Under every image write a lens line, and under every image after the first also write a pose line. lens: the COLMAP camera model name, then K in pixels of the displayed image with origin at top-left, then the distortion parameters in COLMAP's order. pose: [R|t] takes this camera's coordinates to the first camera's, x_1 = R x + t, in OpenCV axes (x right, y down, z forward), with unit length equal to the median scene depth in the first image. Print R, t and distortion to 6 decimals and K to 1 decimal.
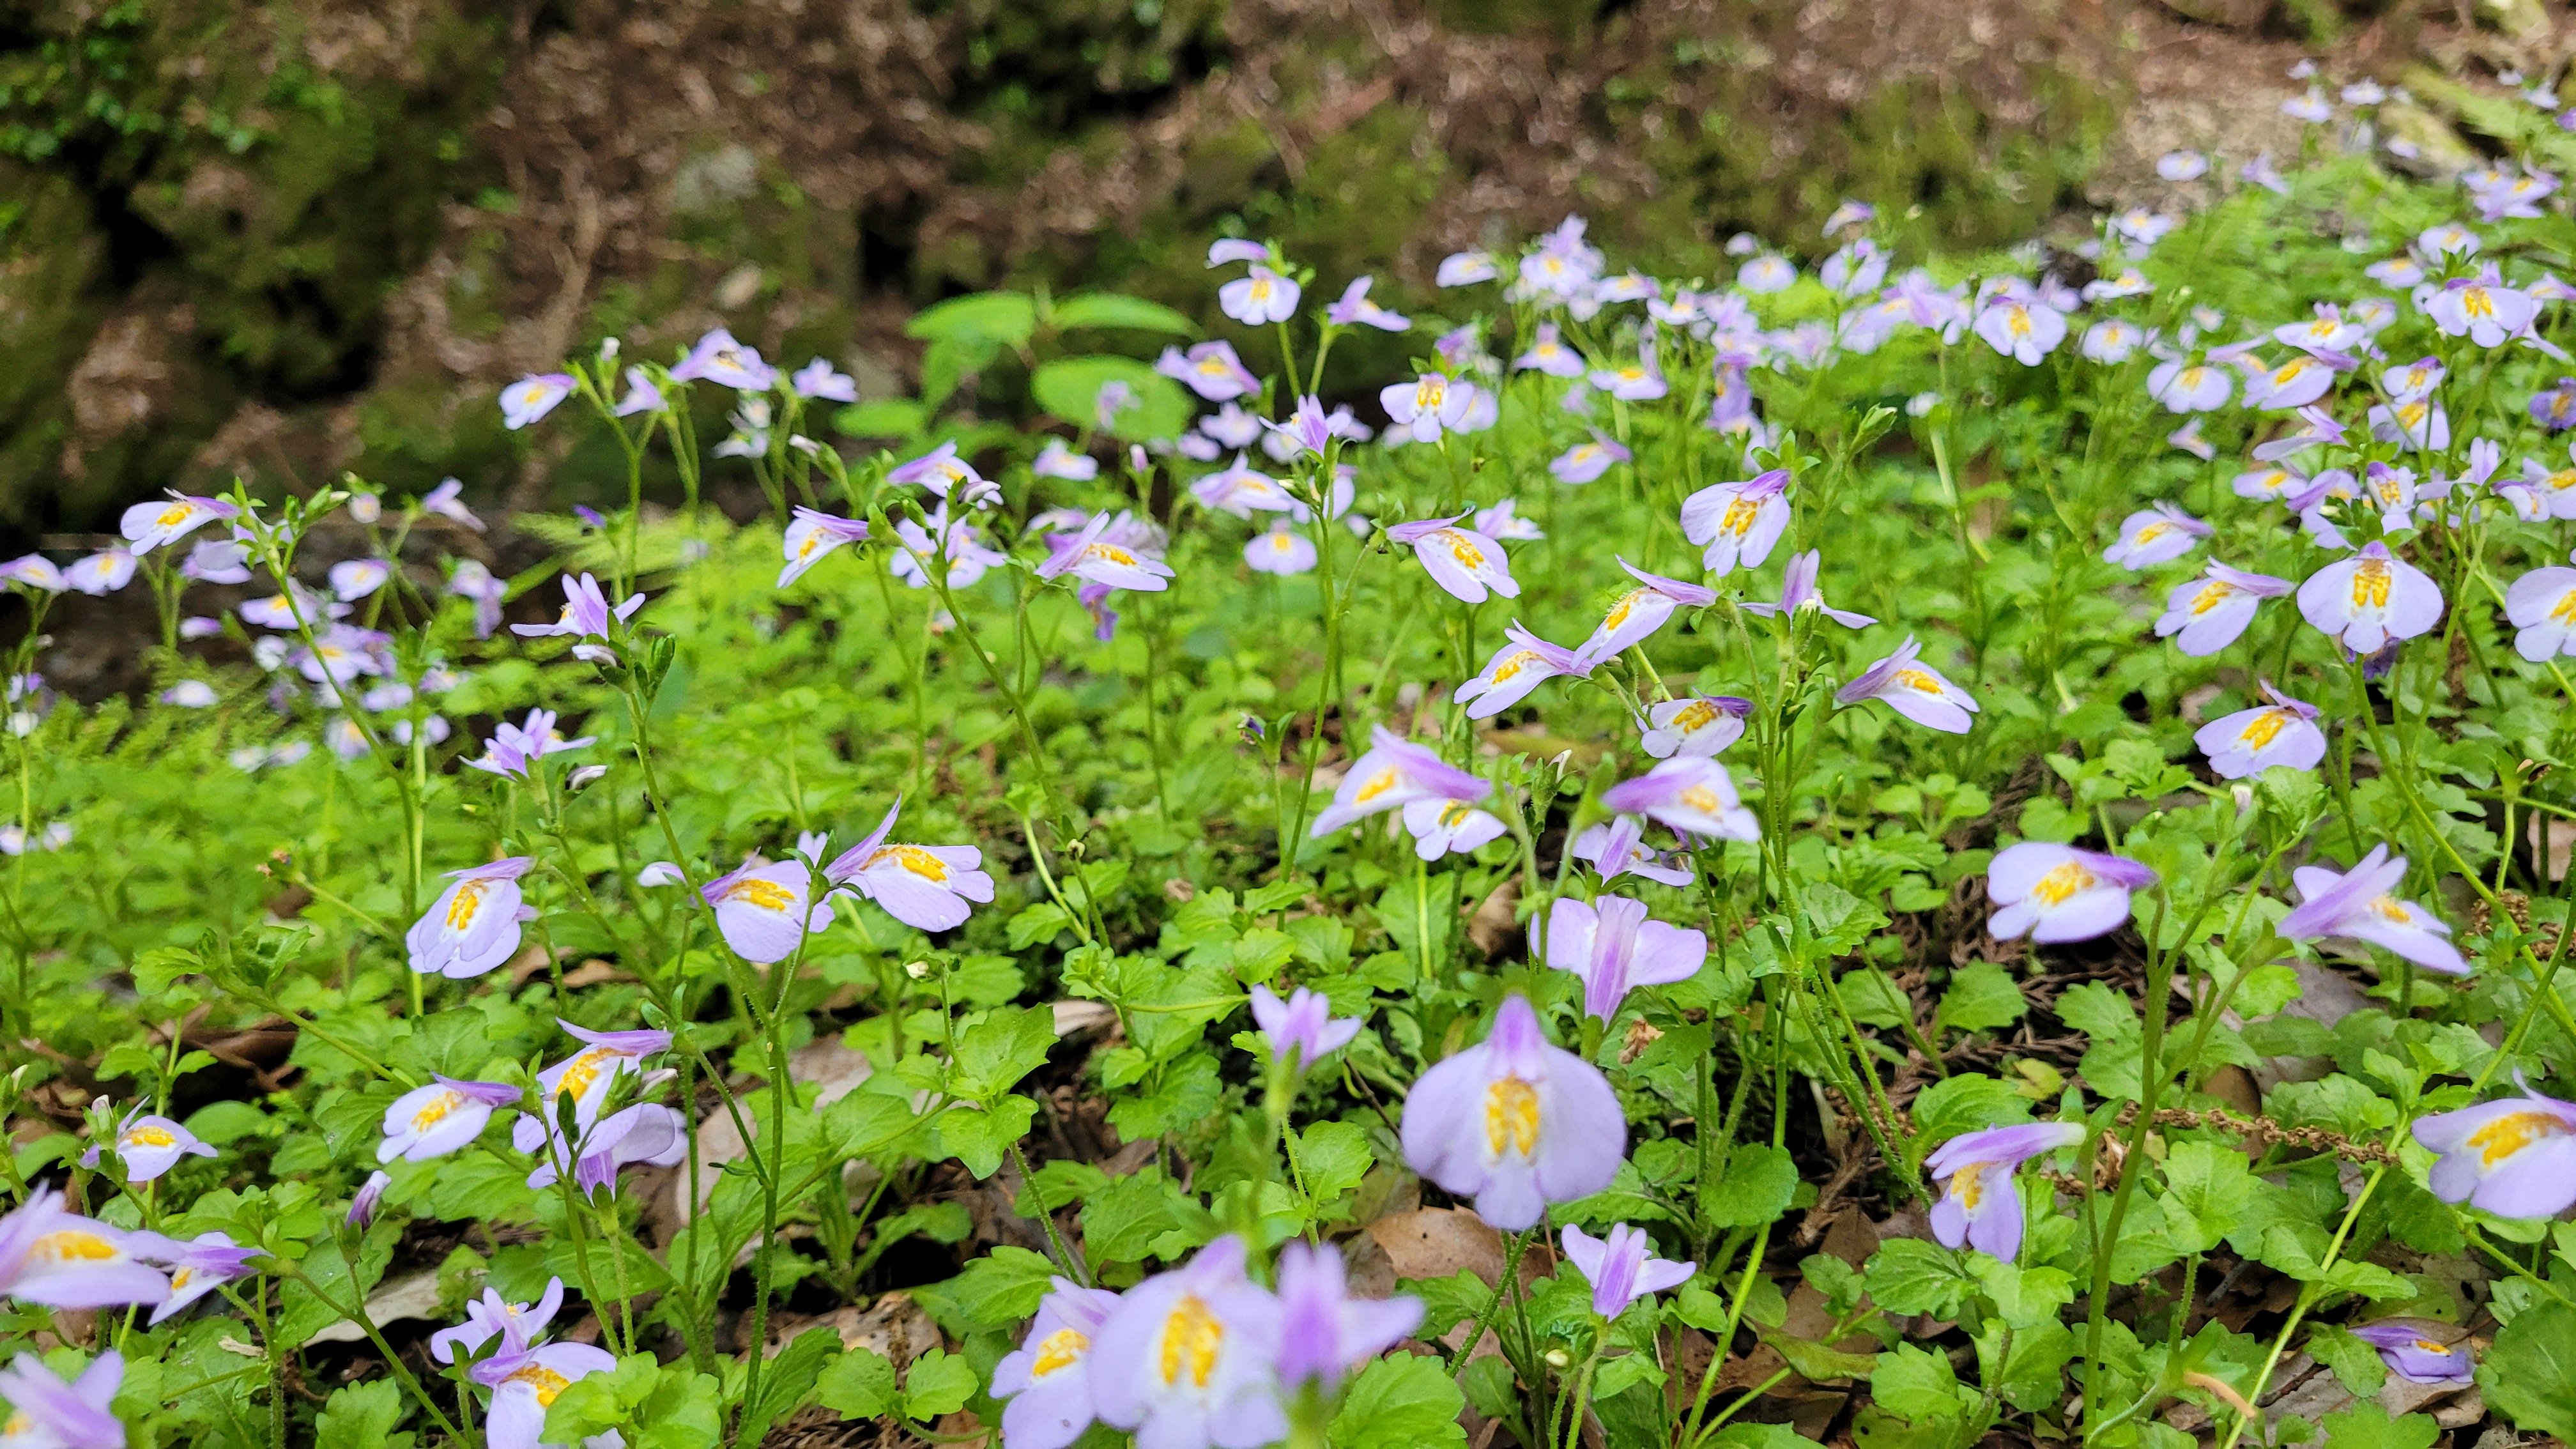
lens RADIAL K [[2017.5, 0, 1288.0], [0, 2017.5, 724.5], [0, 0, 1]] dist [0.008421, -0.010588]
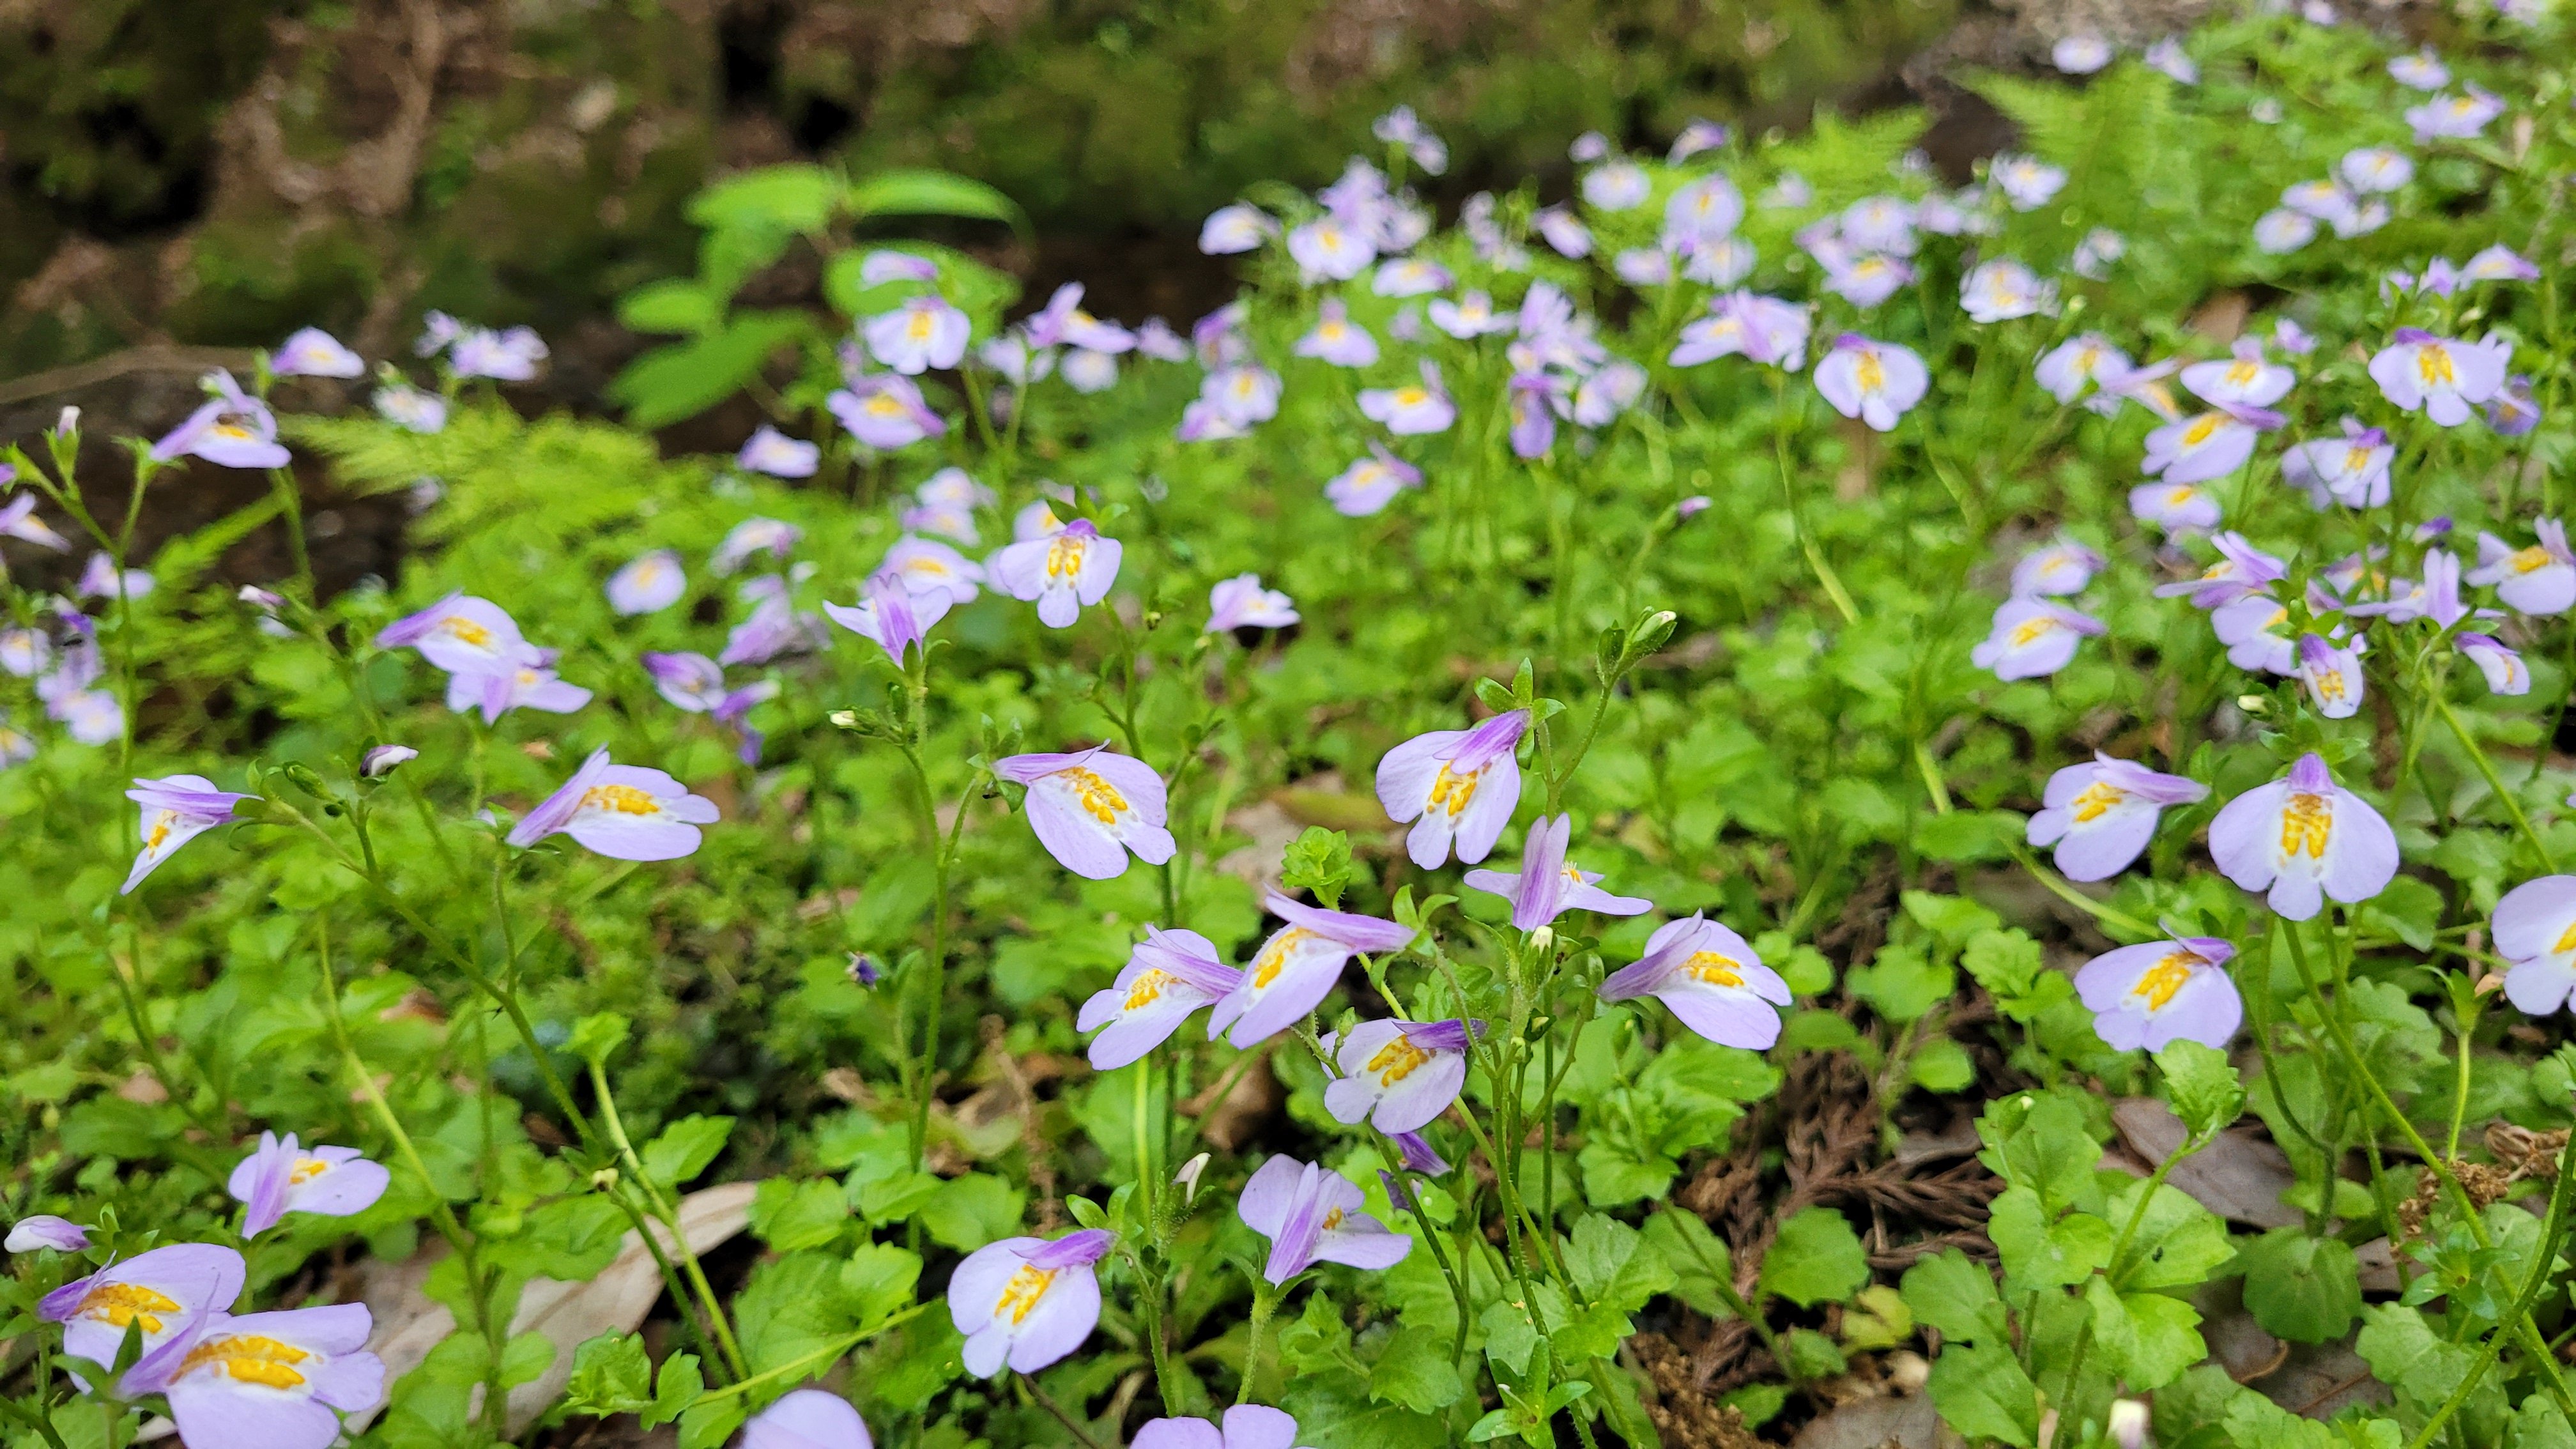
lens RADIAL K [[2062.1, 0, 1288.0], [0, 2062.1, 724.5], [0, 0, 1]] dist [-0.008741, -0.002499]
pose [[0.998588, -0.022379, 0.048171, 0.118085], [0.018394, 0.996493, 0.081632, -0.168860], [-0.049829, -0.080631, 0.995498, 0.251232]]
